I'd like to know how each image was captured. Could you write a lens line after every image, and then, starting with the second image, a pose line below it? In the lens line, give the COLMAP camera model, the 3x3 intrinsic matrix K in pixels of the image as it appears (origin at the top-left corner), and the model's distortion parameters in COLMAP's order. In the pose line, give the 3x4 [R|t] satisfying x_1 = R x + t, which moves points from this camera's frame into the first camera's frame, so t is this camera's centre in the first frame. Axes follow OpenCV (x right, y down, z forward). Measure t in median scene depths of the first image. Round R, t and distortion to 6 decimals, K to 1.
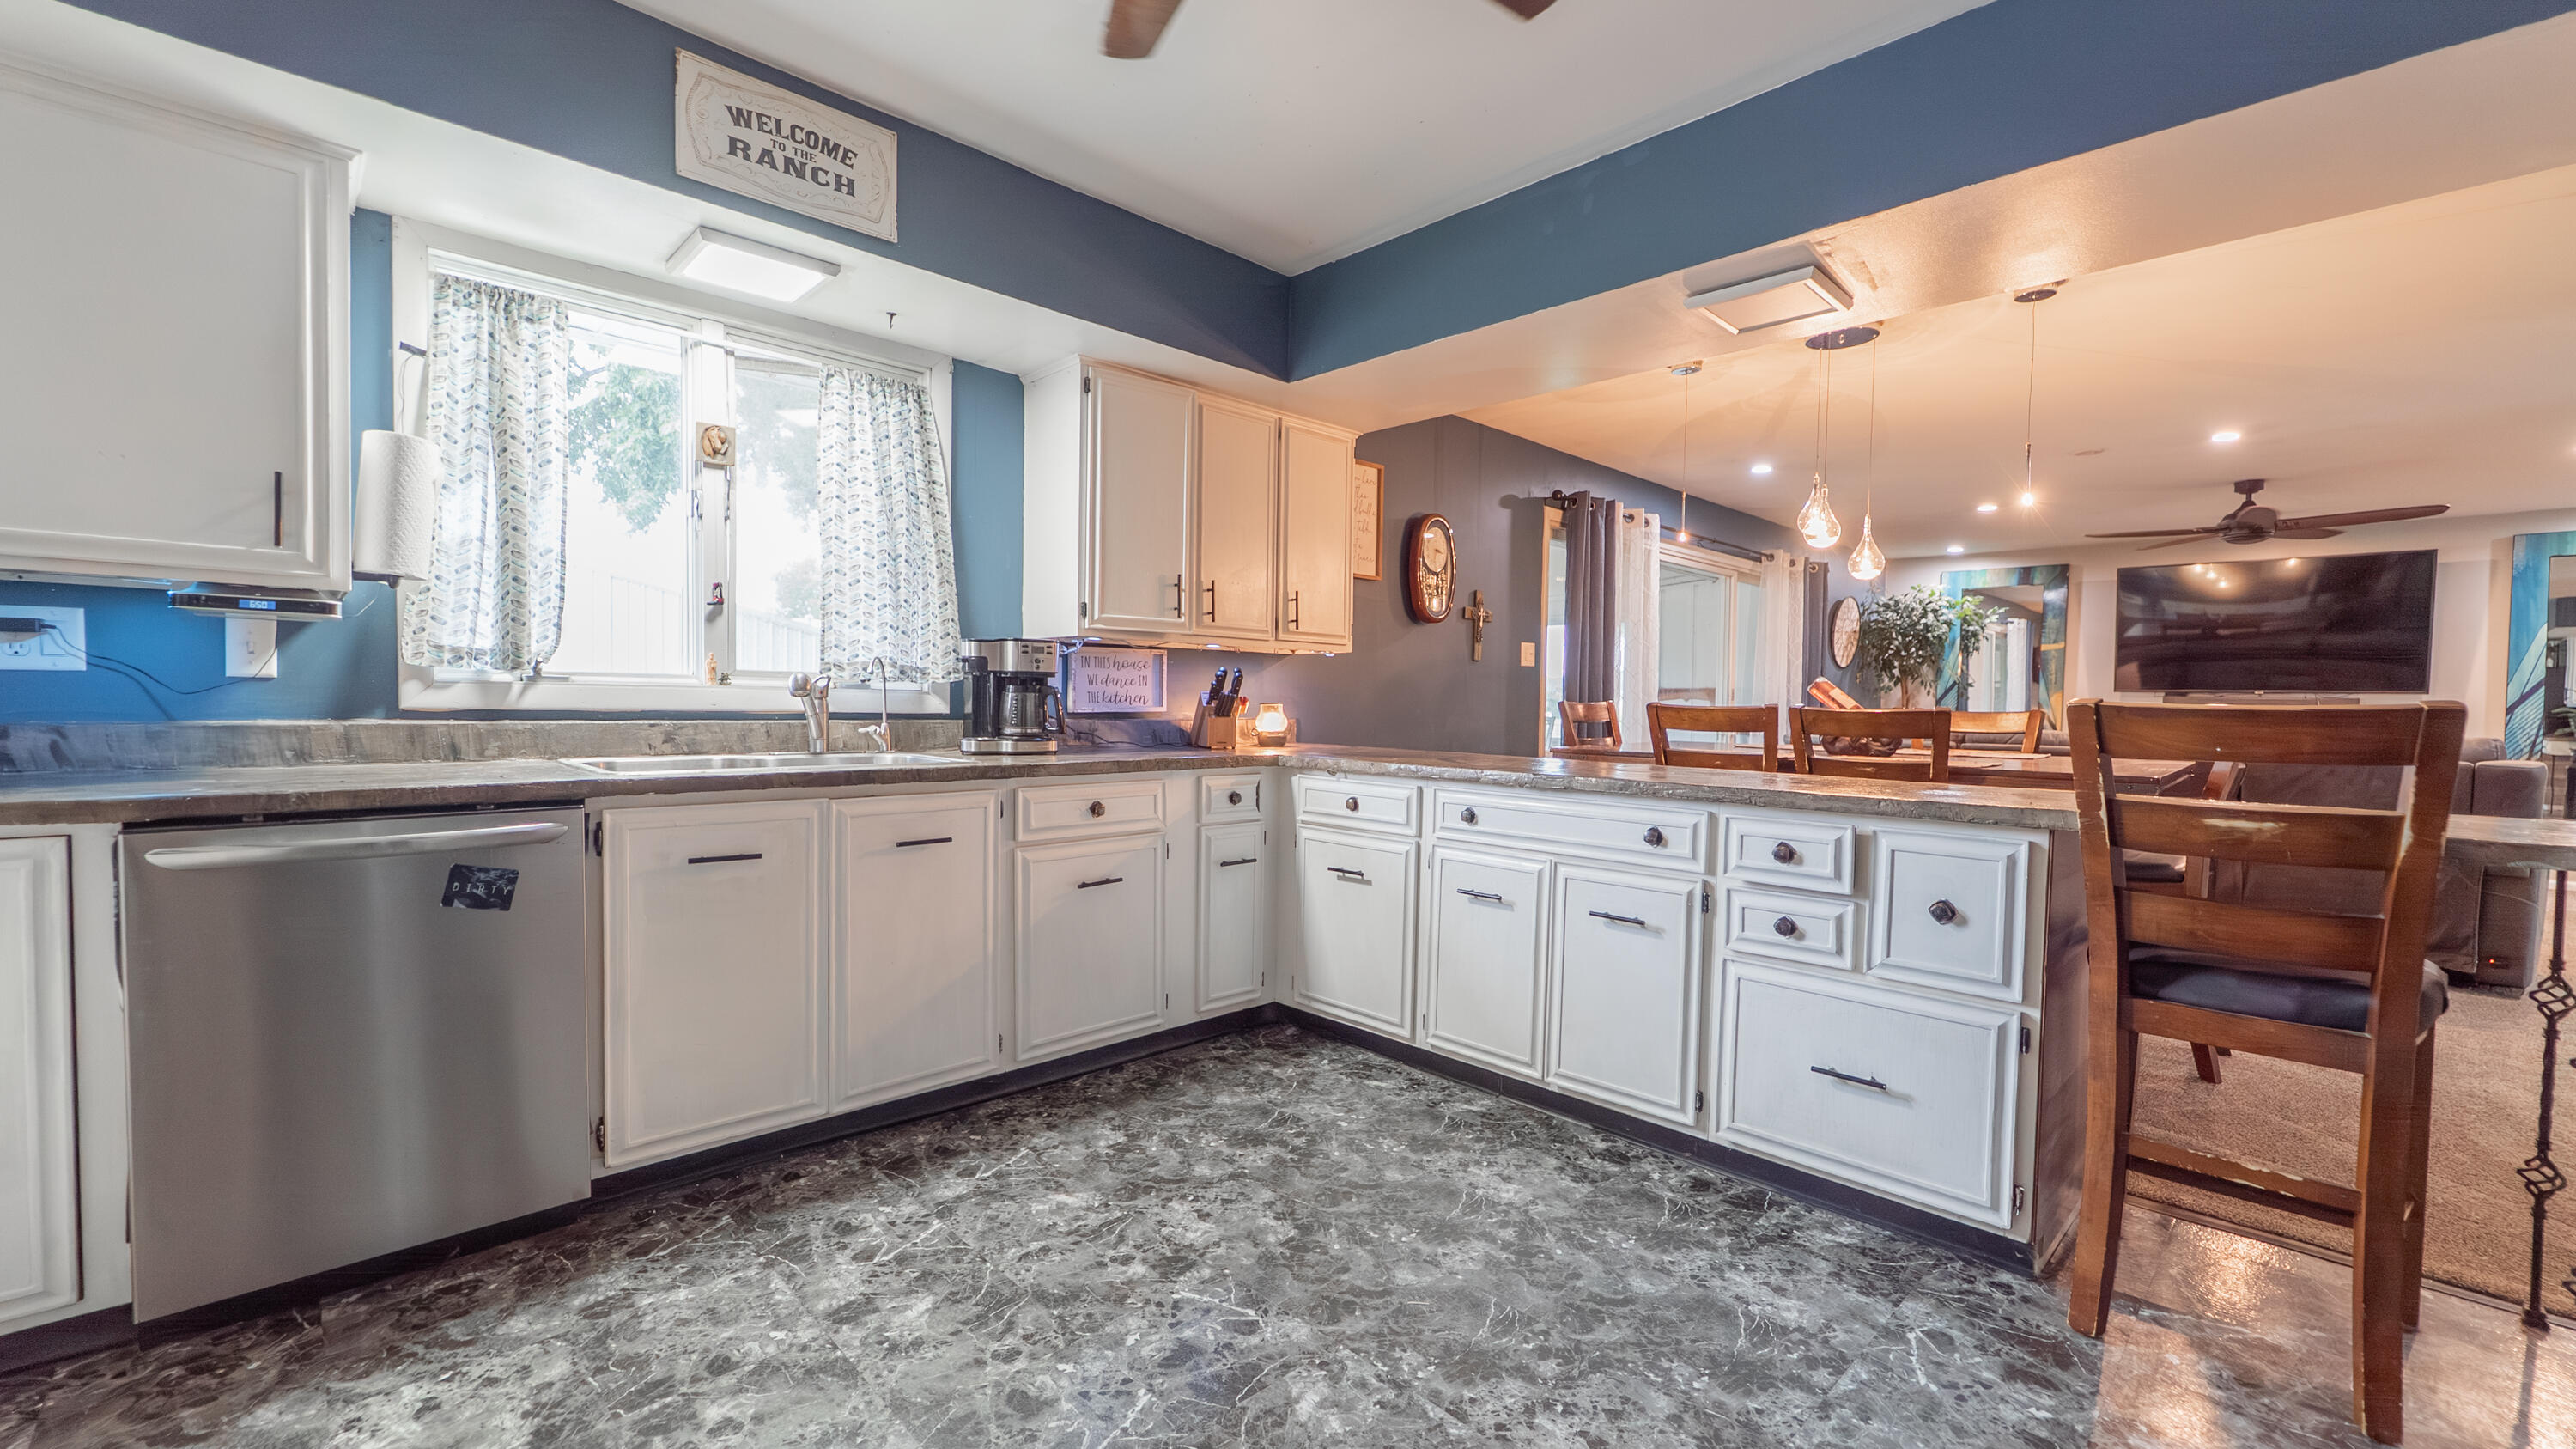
lens RADIAL K [[1042.9, 0, 1305.3], [0, 1042.9, 733.1], [0, 0, 1]] dist [-0.000322, -0.001353]
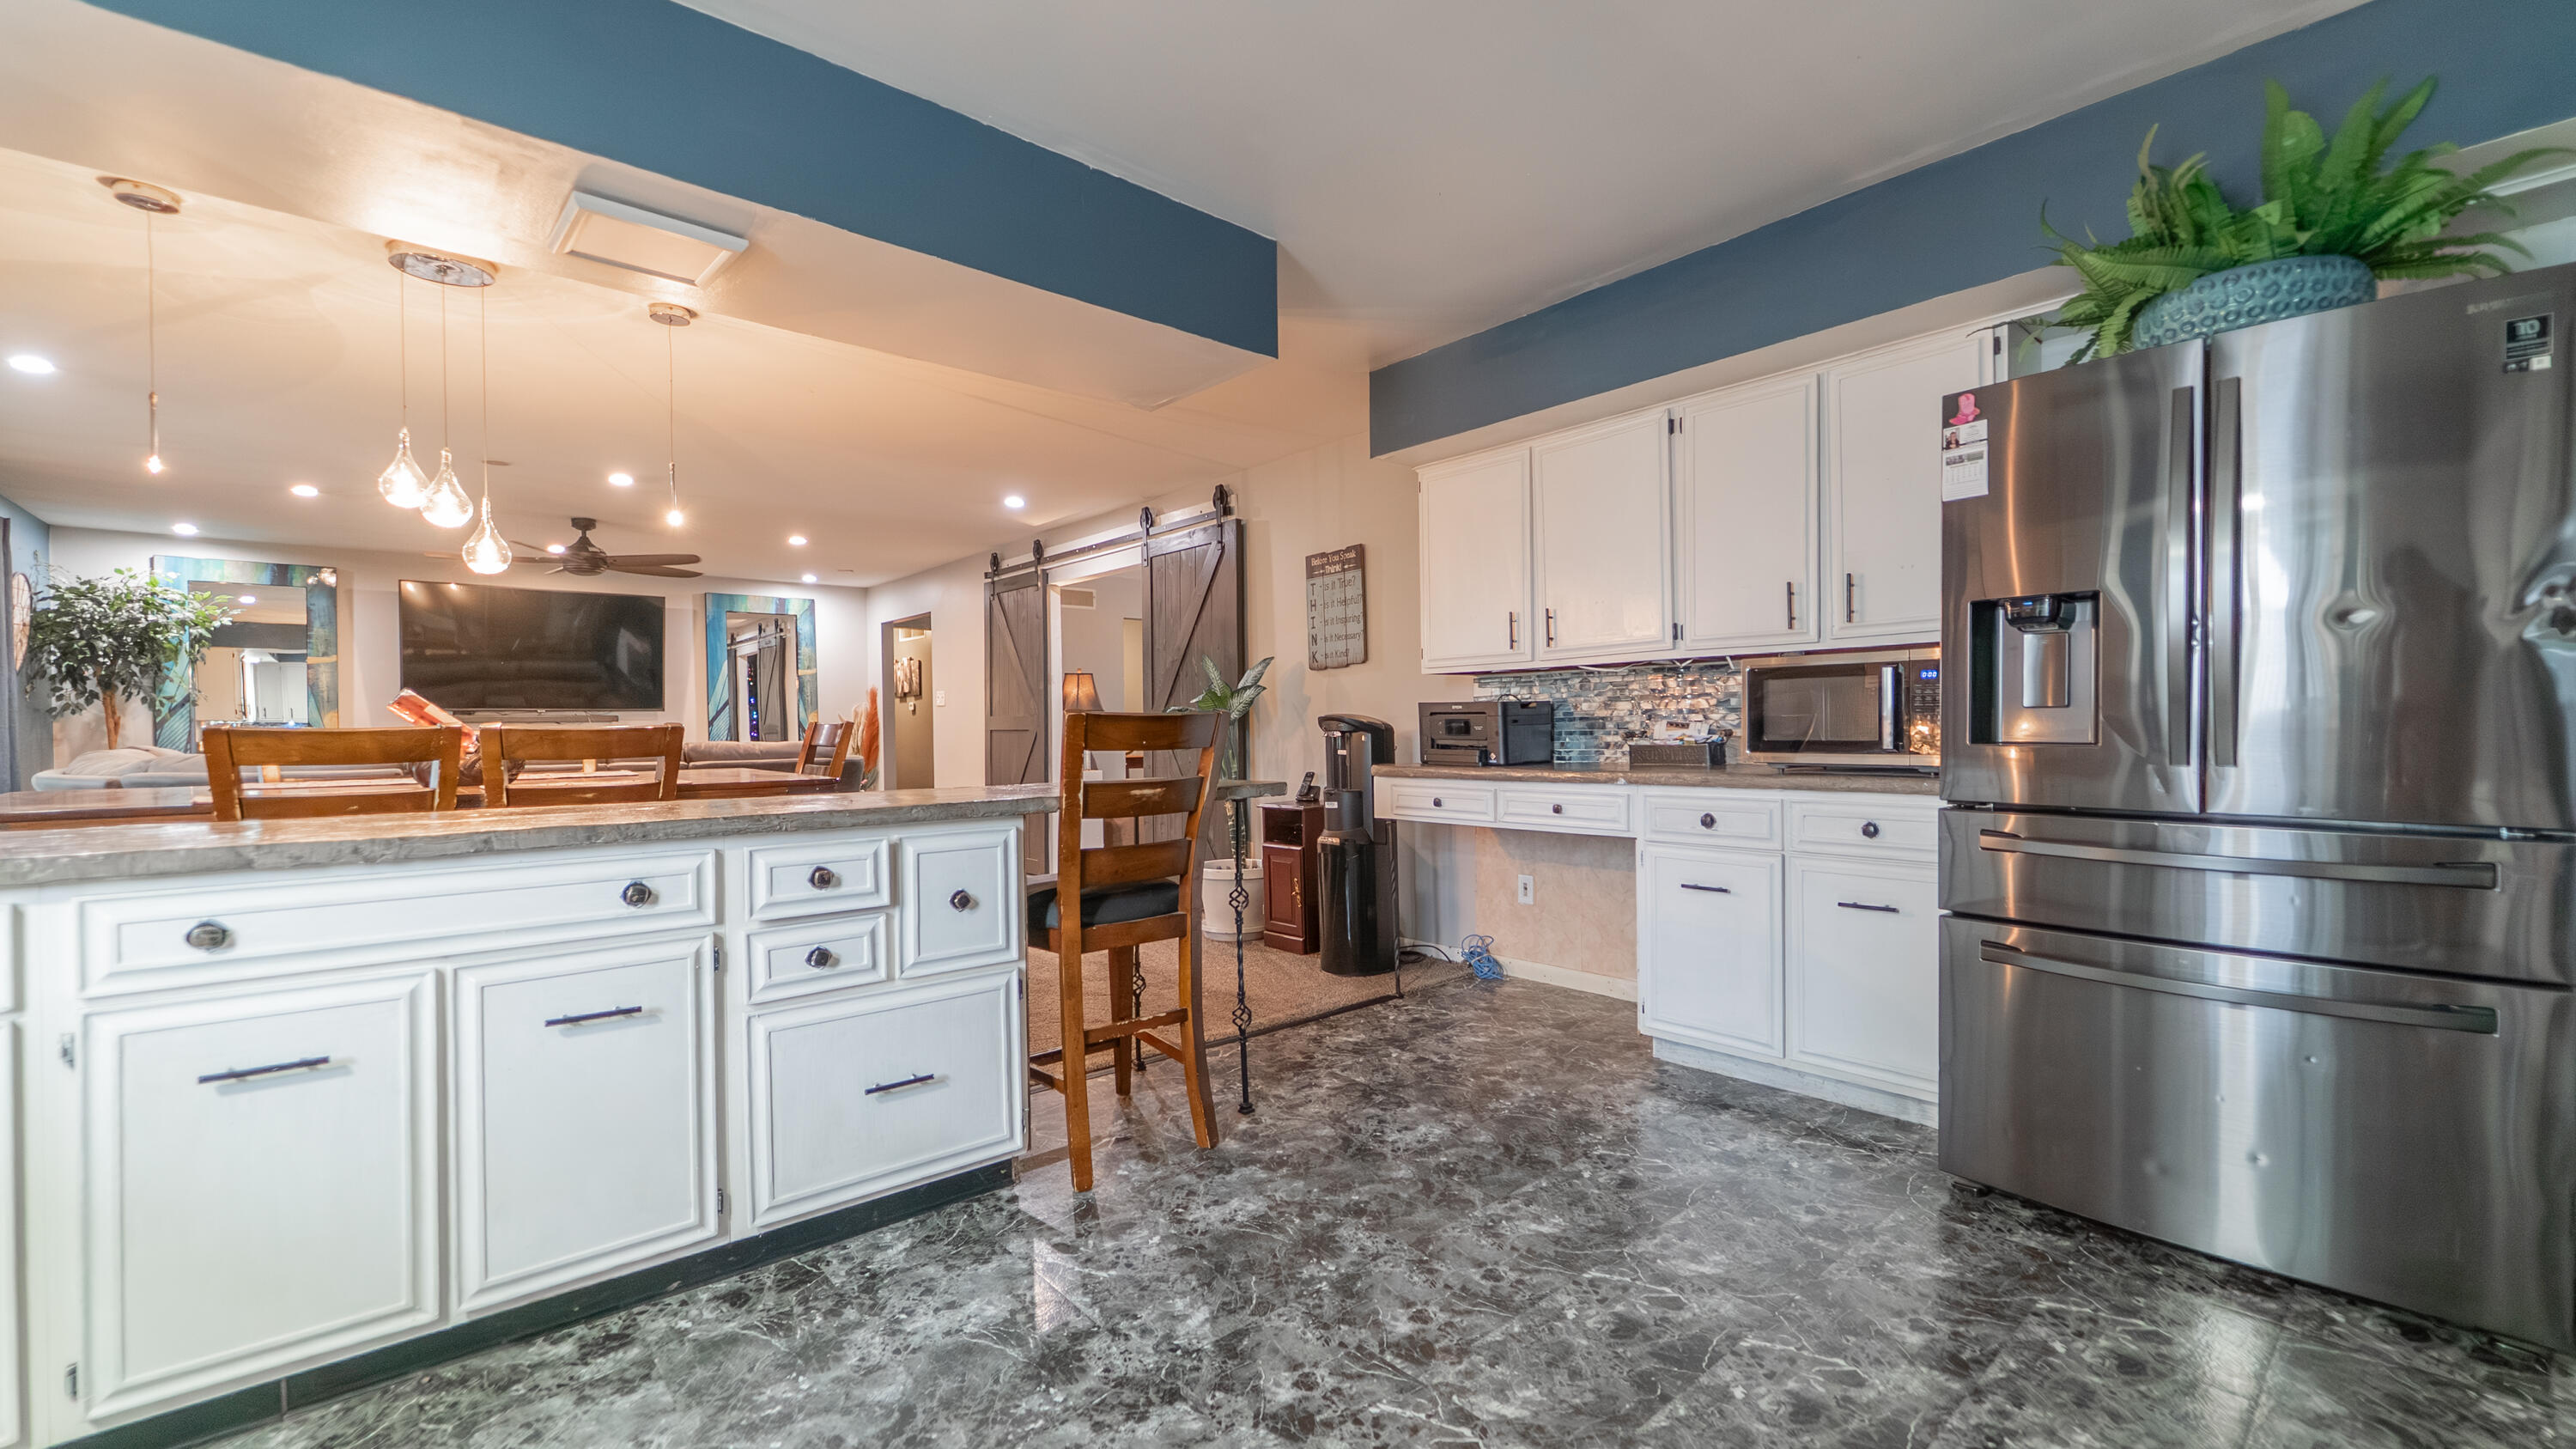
lens RADIAL K [[1042.9, 0, 1301.7], [0, 1042.9, 735.7], [0, 0, 1]] dist [-0.000322, -0.001353]
pose [[0.050239, -0.027159, 0.998368, -0.413914], [0.045150, 0.998670, 0.024895, -0.014032], [-0.997716, 0.043825, 0.051398, 0.485952]]
